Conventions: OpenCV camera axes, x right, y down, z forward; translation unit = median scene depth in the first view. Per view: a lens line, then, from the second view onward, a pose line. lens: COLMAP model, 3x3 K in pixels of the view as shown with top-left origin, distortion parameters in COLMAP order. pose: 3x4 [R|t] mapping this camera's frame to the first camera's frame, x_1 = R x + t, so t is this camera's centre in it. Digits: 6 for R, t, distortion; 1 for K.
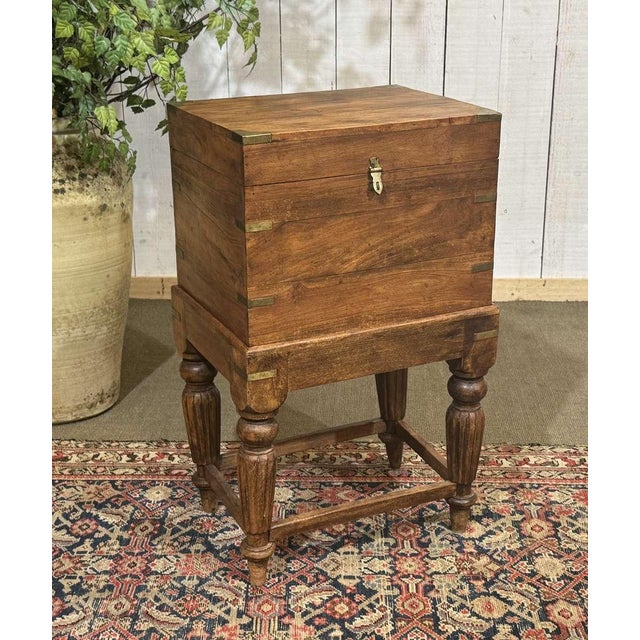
lens RADIAL K [[1110.8, 0, 350.5], [0, 1110.8, 317.1], [0, 0, 1]] dist [0.135388, 0.000000]
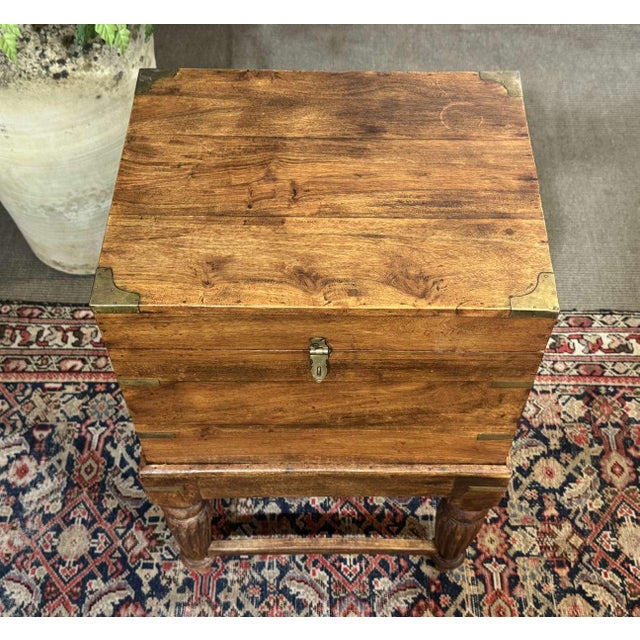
lens RADIAL K [[884.7, 0, 355.3], [0, 884.7, 298.2], [0, 0, 1]] dist [0.089074, 0.000000]
pose [[0.999598, 0.000104, 0.028362, -0.088578], [-0.015592, 0.837336, 0.546466, -0.381797], [-0.023692, -0.546689, 0.837001, 0.463734]]
